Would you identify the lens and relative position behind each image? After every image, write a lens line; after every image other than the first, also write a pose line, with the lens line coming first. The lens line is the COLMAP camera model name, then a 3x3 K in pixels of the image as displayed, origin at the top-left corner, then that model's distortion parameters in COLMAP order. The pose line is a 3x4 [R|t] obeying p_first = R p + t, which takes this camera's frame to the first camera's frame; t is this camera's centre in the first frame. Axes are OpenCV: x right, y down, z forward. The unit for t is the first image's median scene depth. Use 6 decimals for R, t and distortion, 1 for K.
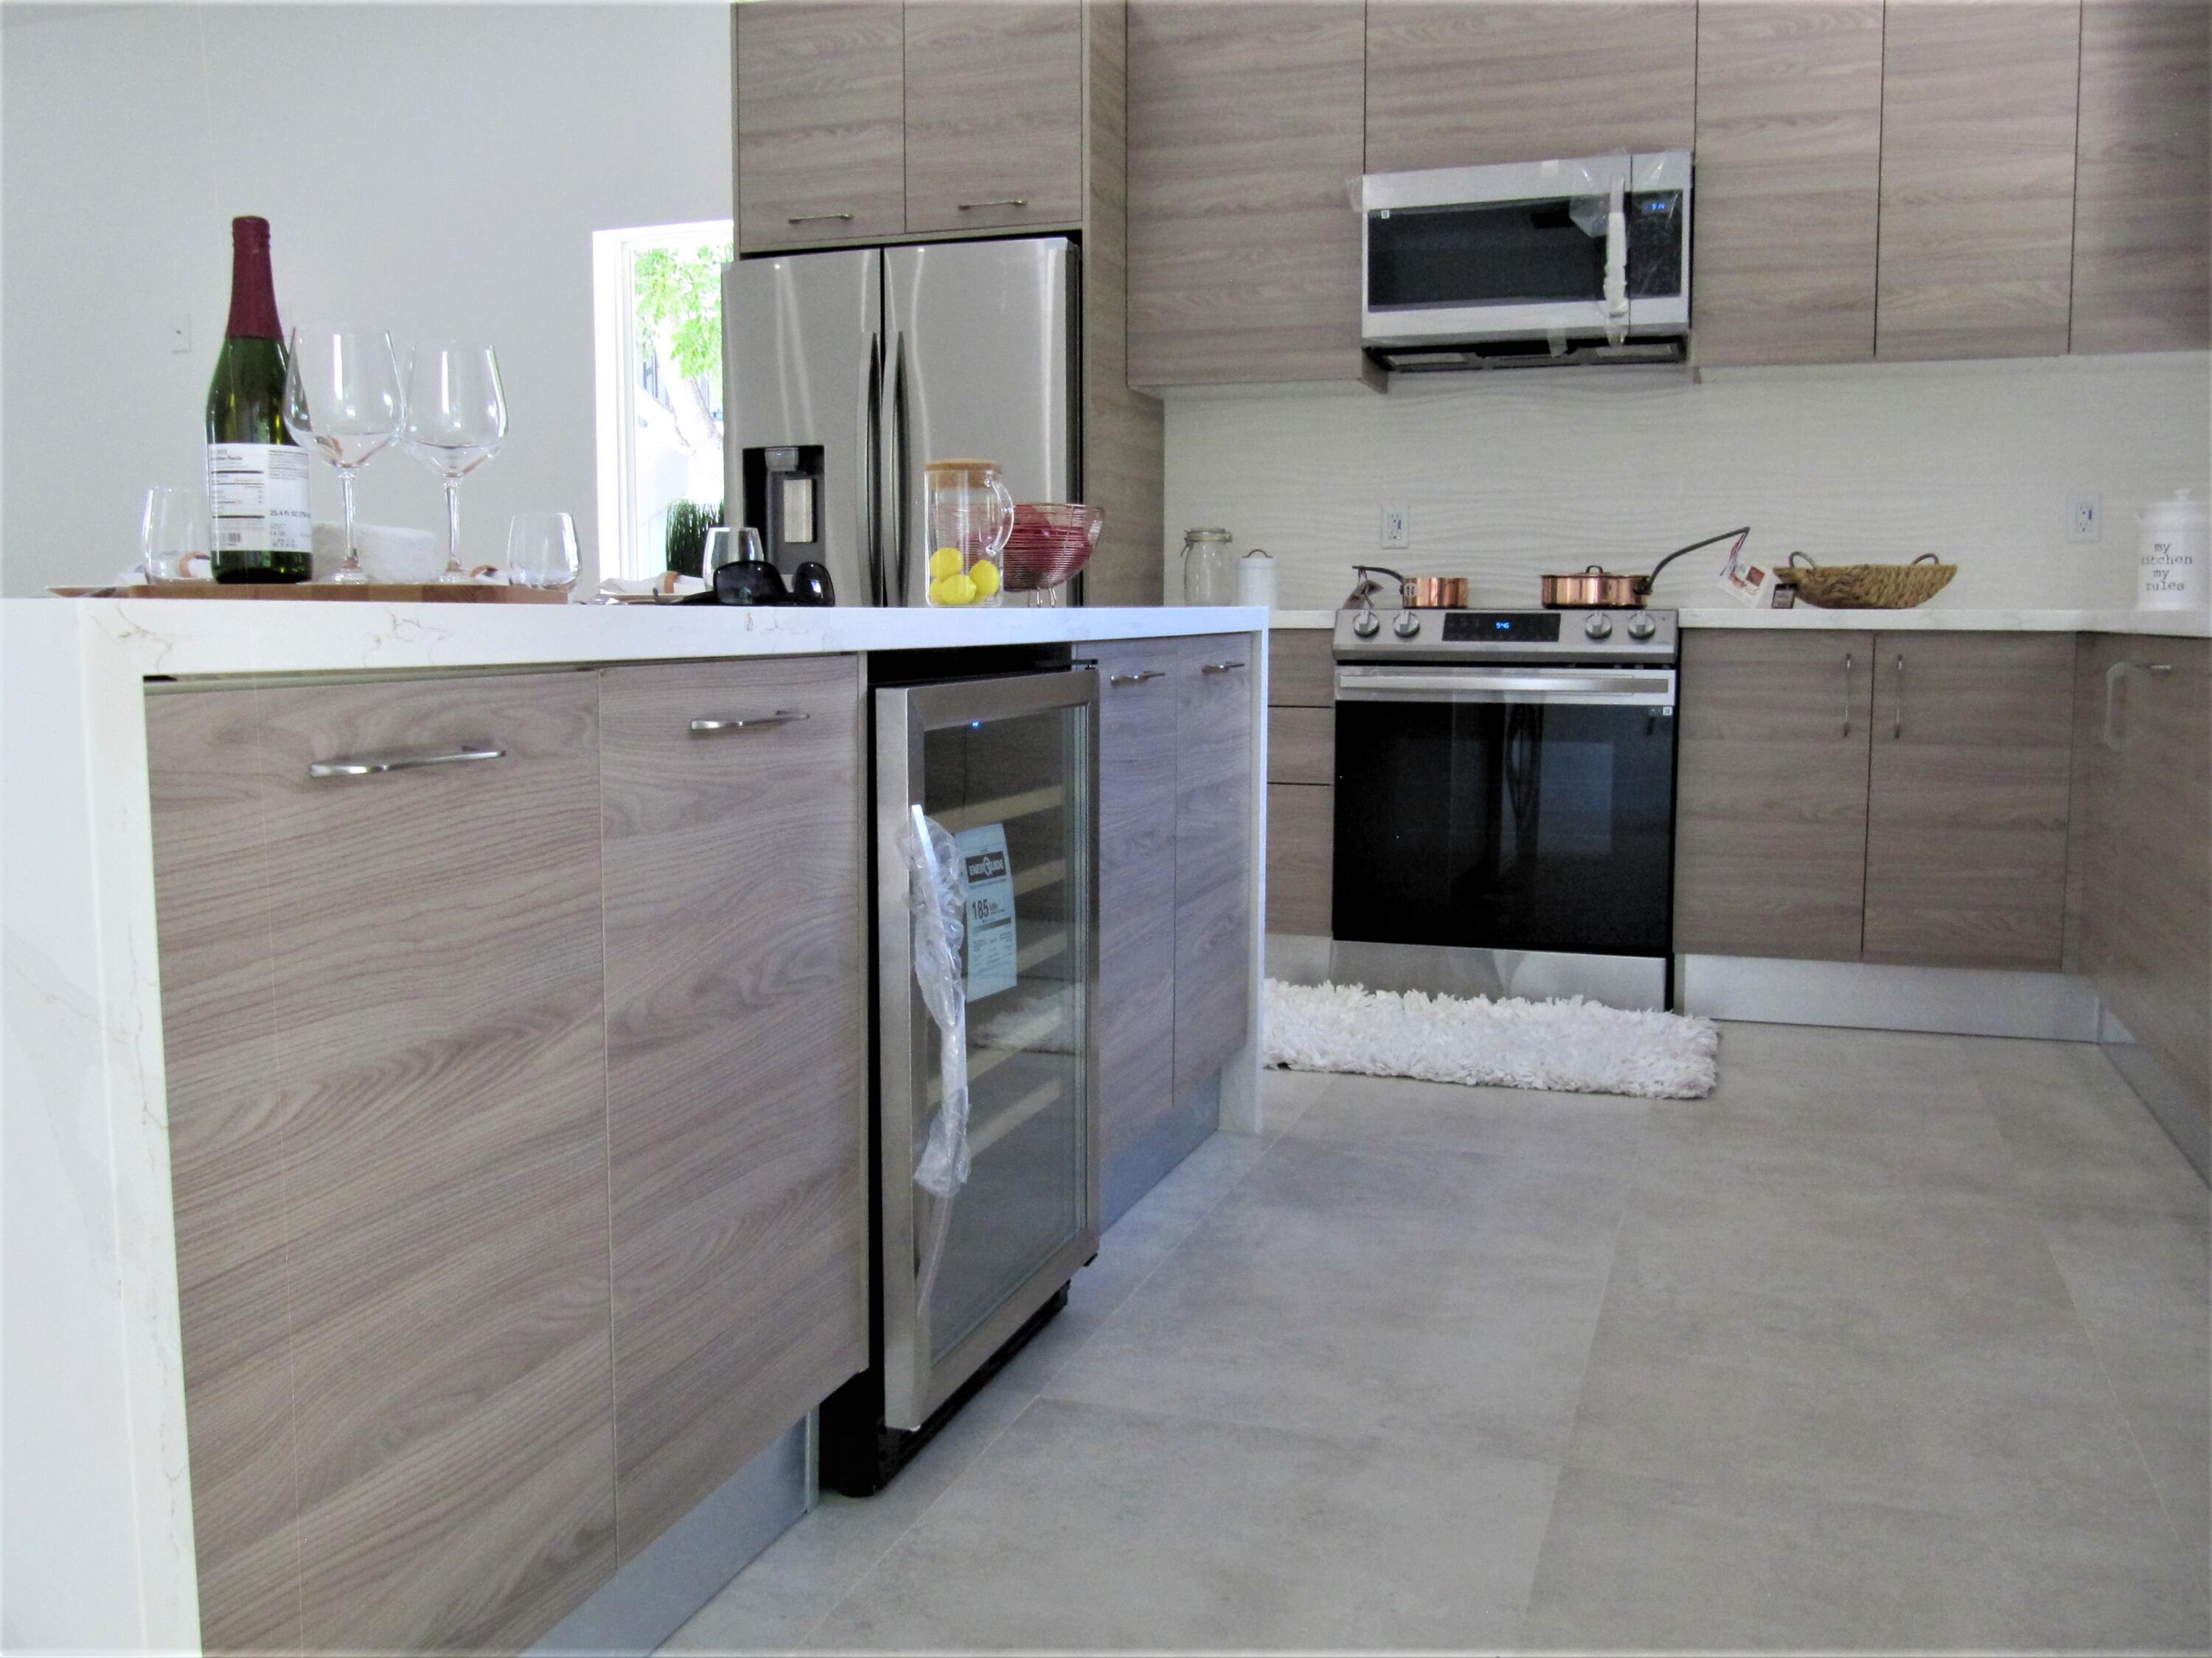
lens RADIAL K [[1866.7, 0, 1106.0], [0, 1866.7, 829.0], [0, 0, 1]] dist [-0.045093, 0.004918]
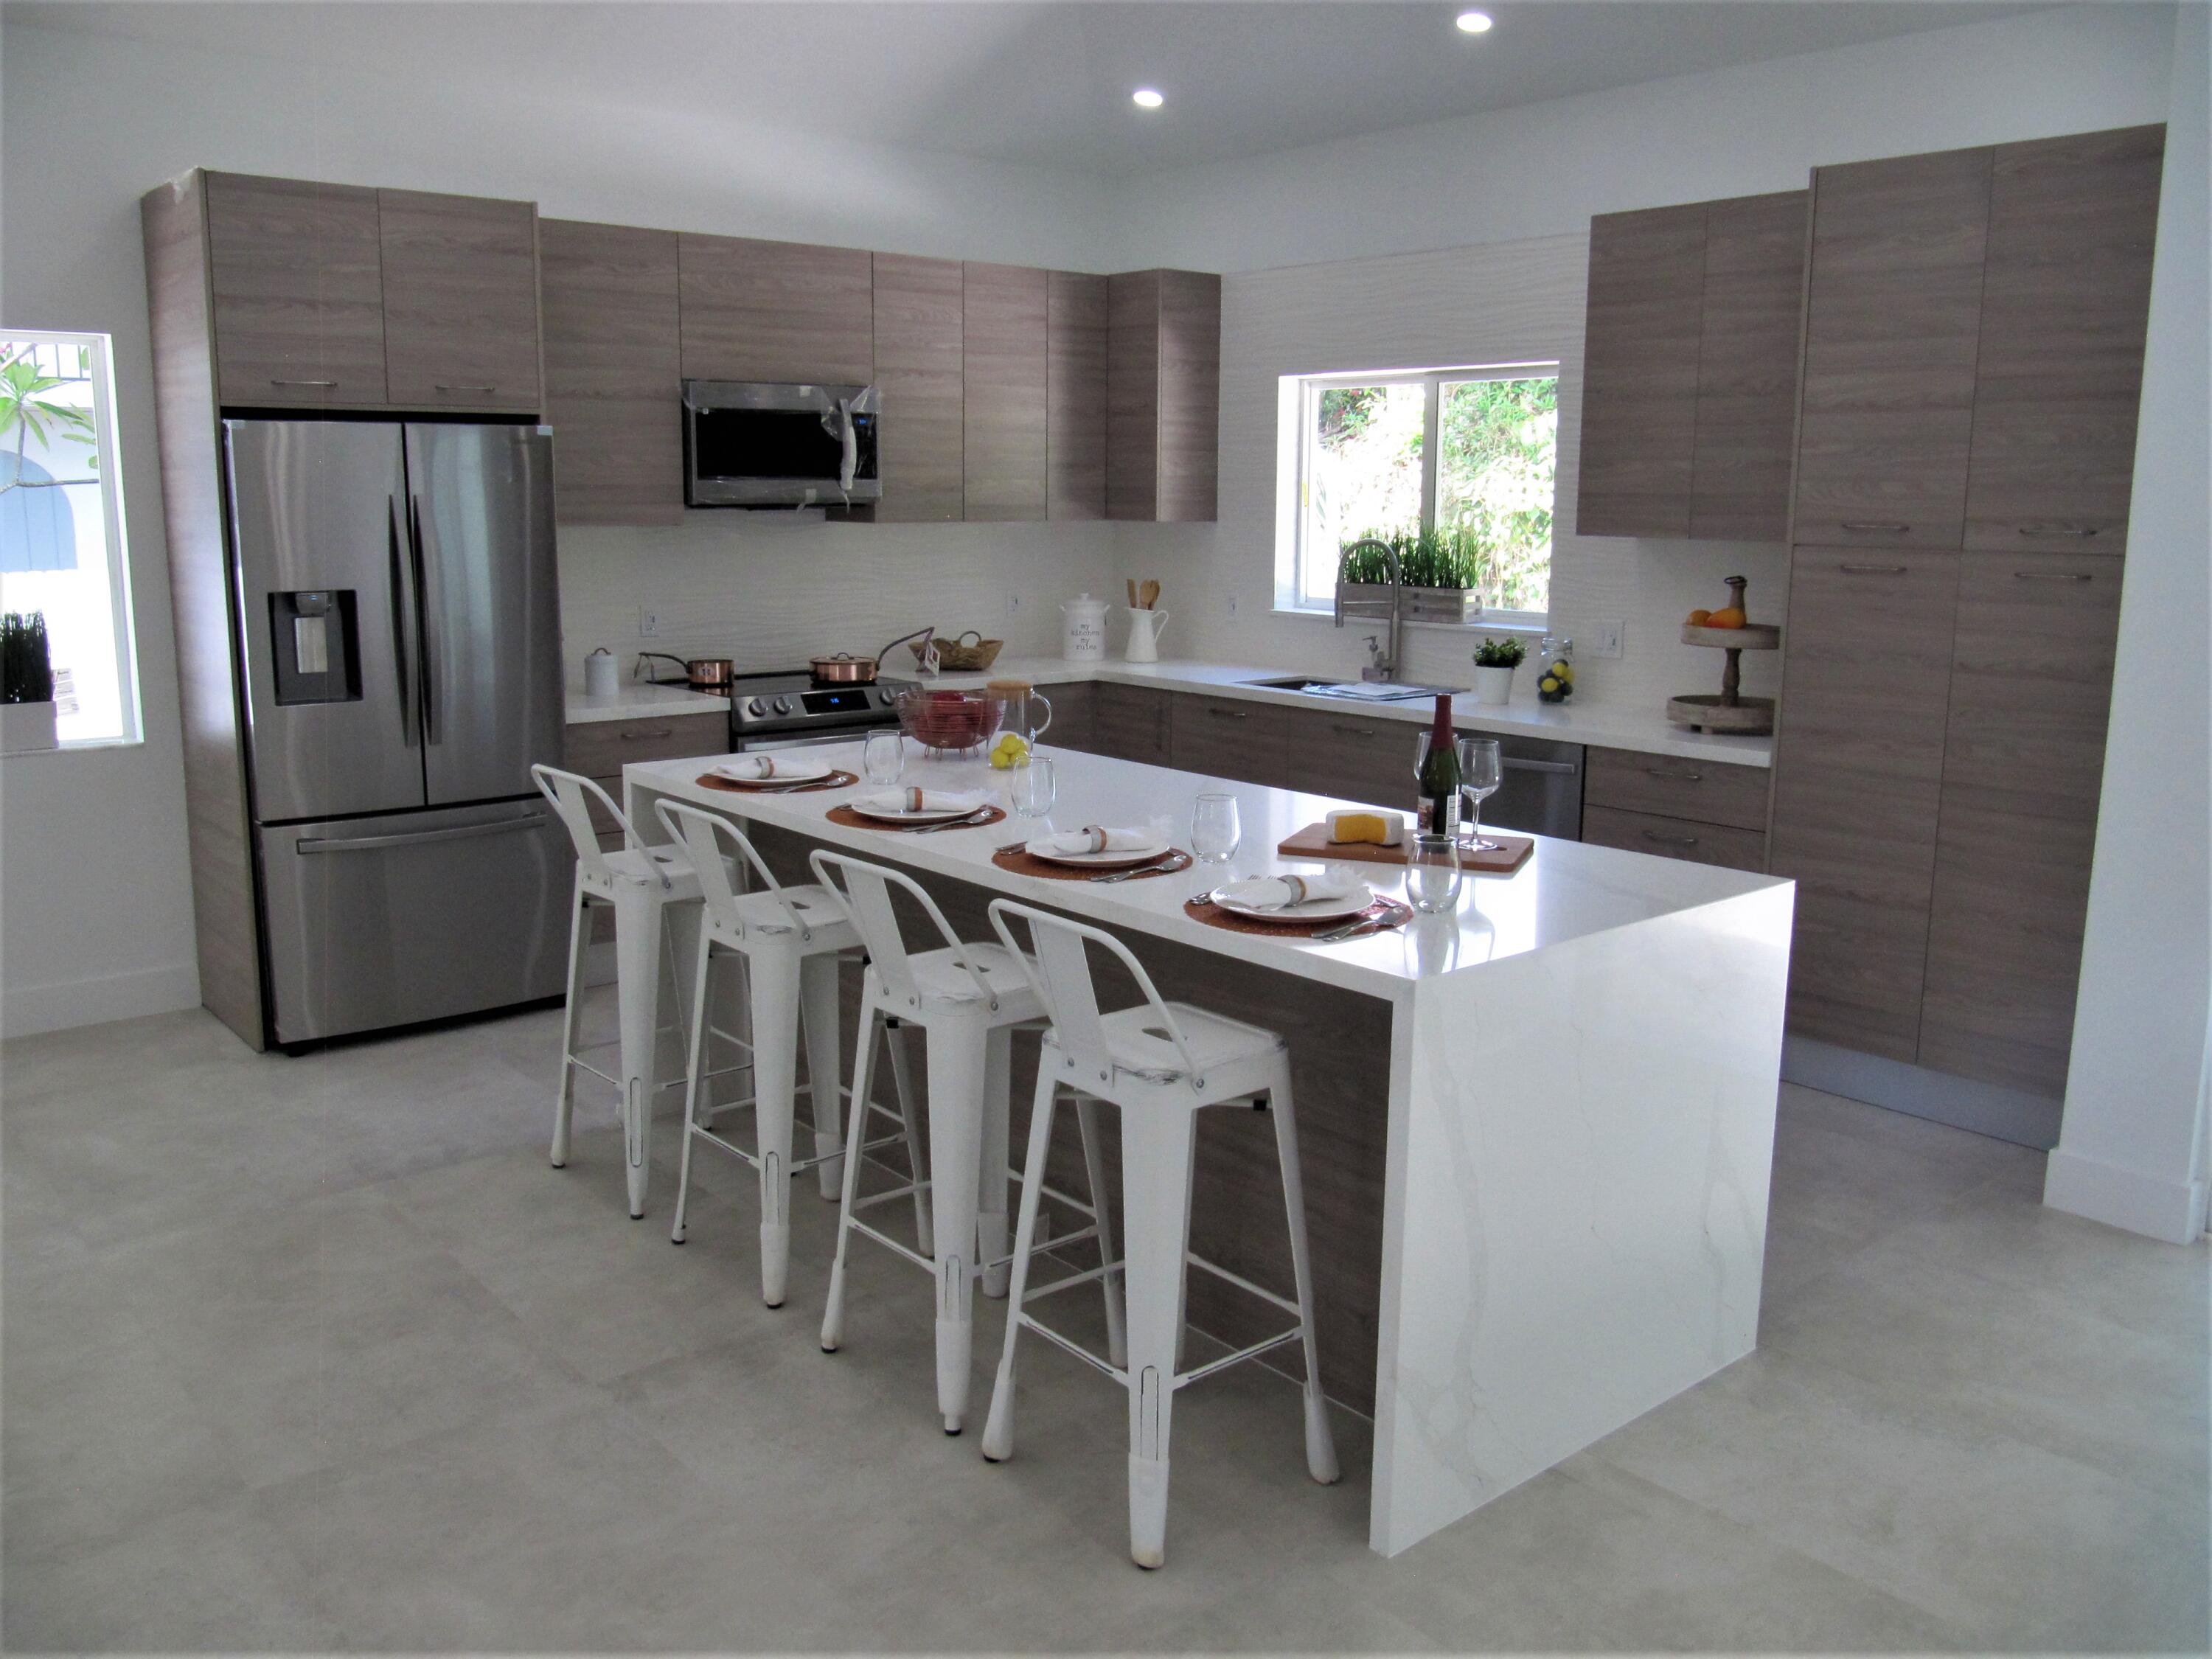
lens RADIAL K [[1793.6, 0, 1106.0], [0, 1793.6, 829.5], [0, 0, 1]] dist [-0.045735, 0.001432]
pose [[0.515891, -0.153186, 0.842847, -0.878886], [0.093567, 0.988072, 0.122311, -0.155881], [-0.851529, 0.015763, 0.524070, 0.040563]]
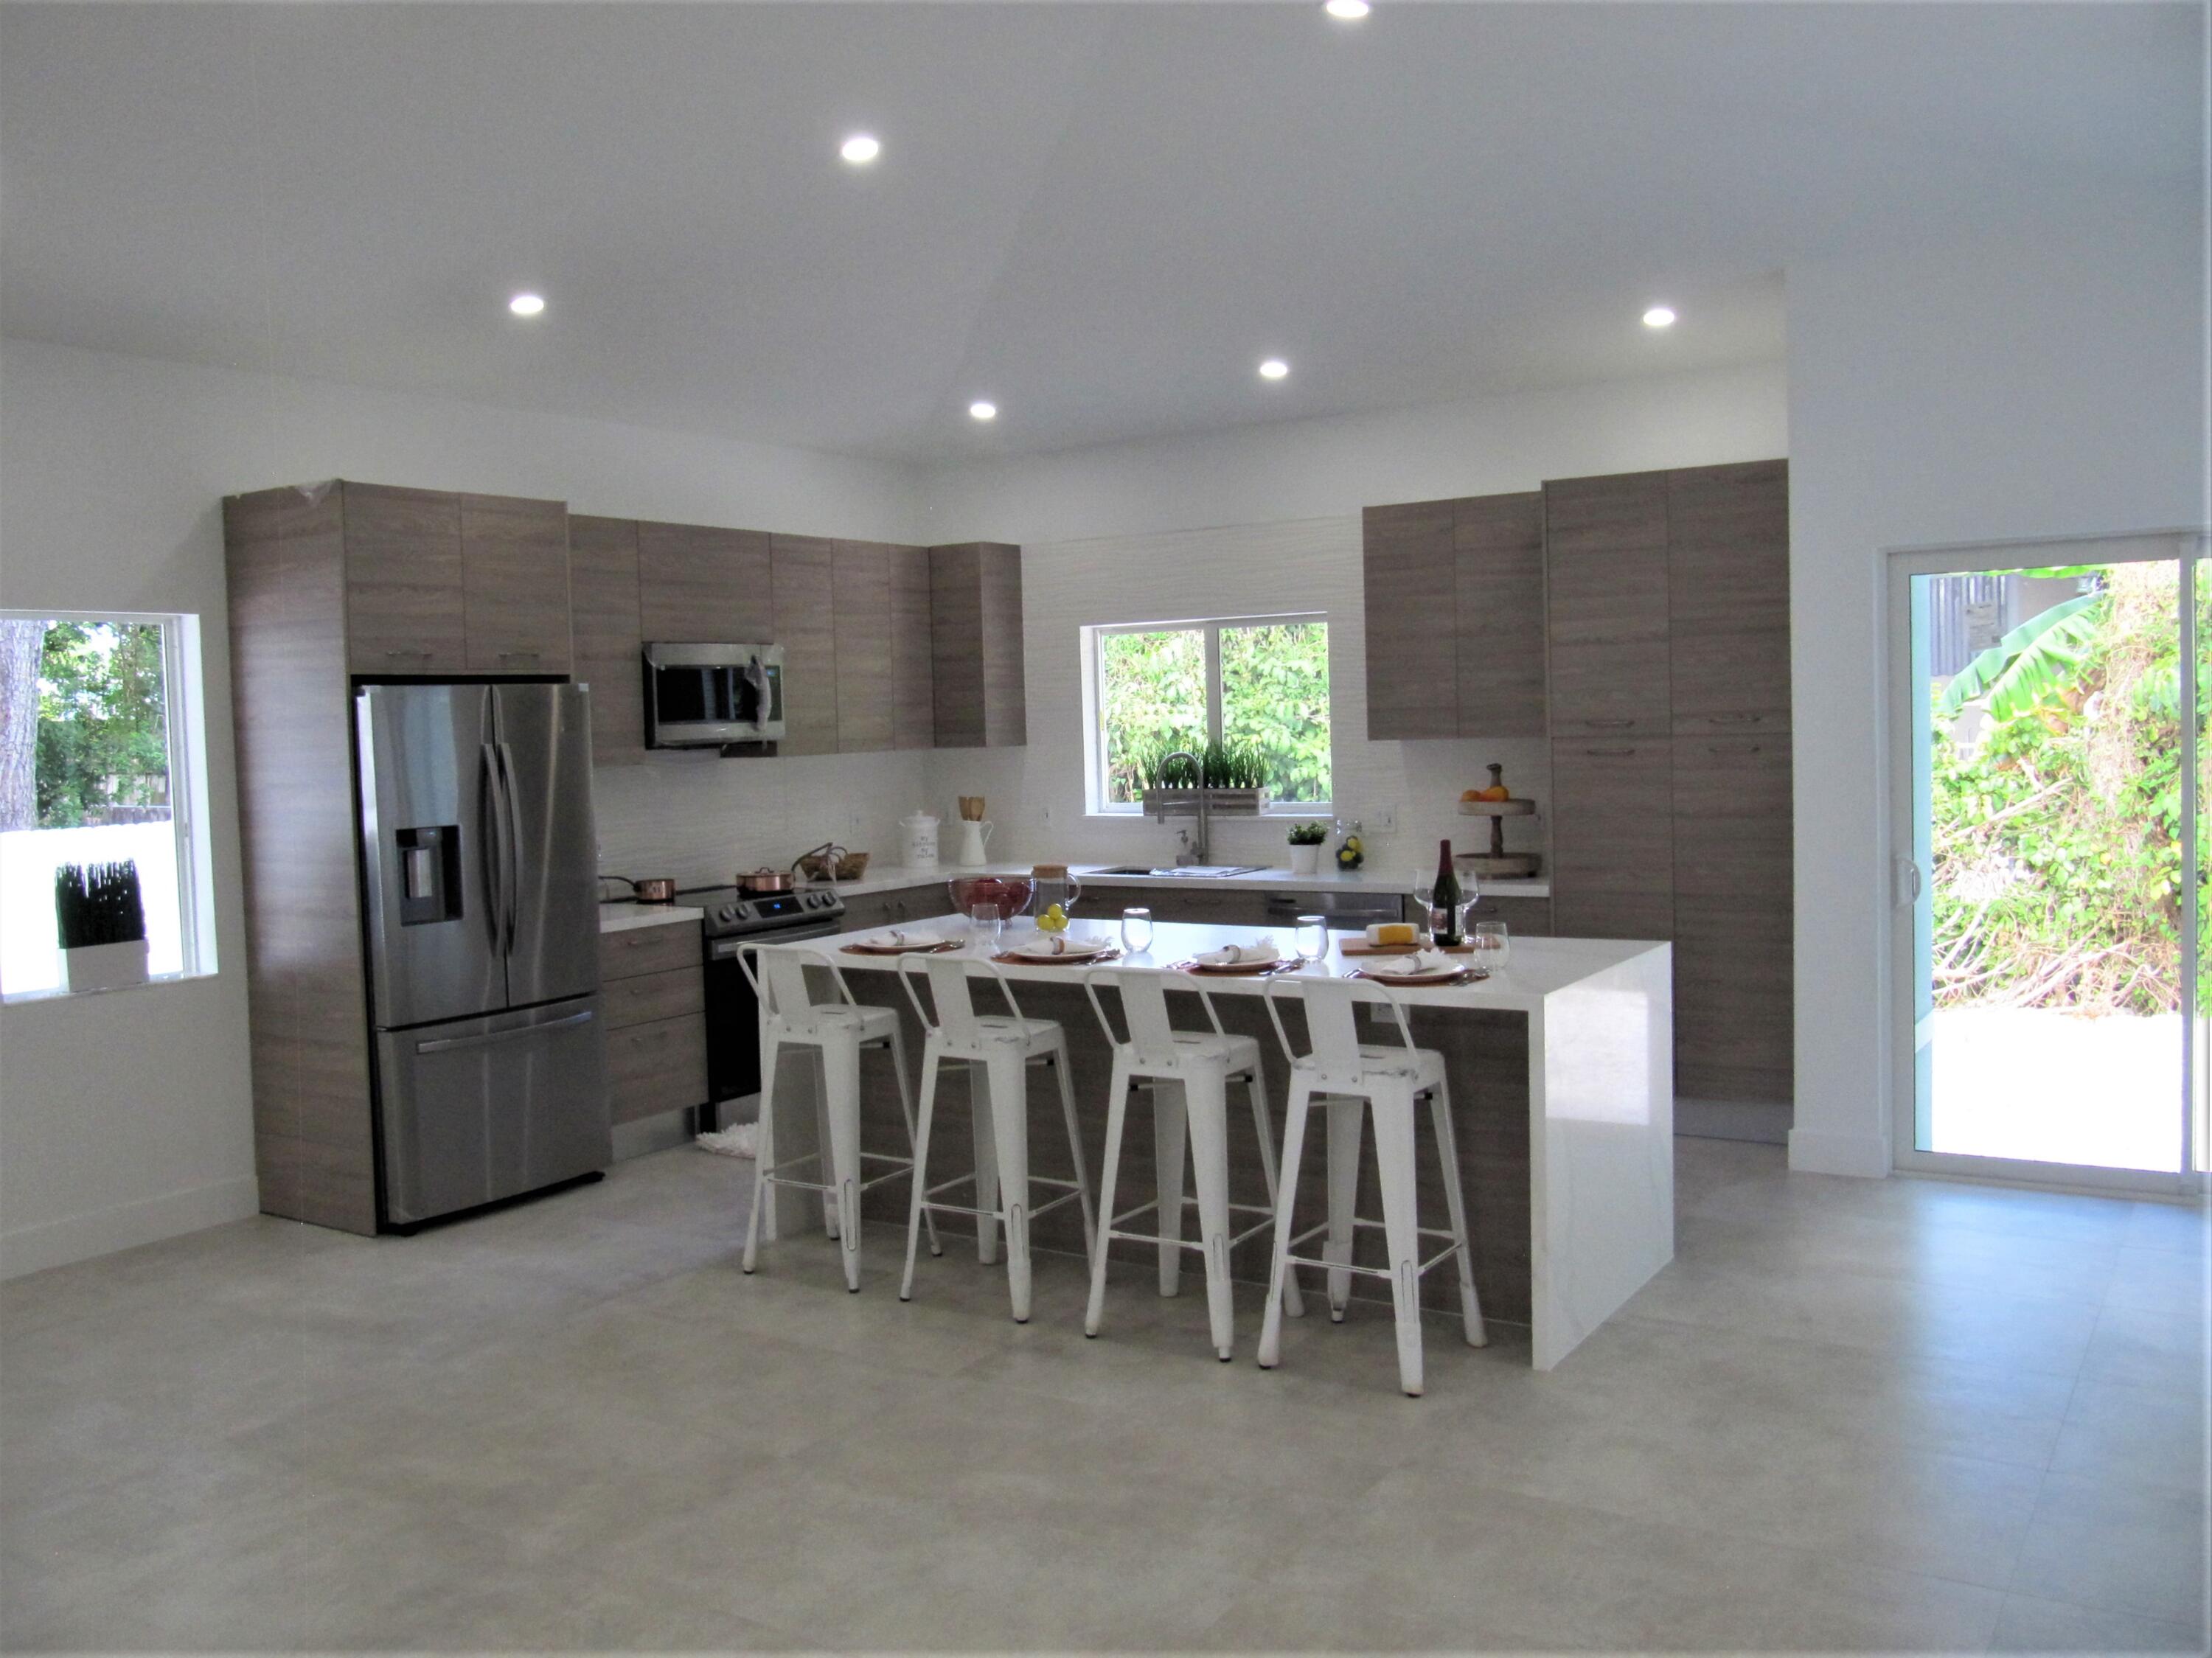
lens RADIAL K [[1866.7, 0, 1106.0], [0, 1866.7, 829.0], [0, 0, 1]] dist [-0.045093, 0.004918]
pose [[0.244755, -0.063357, 0.967513, -1.370322], [0.144911, 0.989045, 0.028108, -0.178616], [-0.958695, 0.133324, 0.251255, 0.222326]]
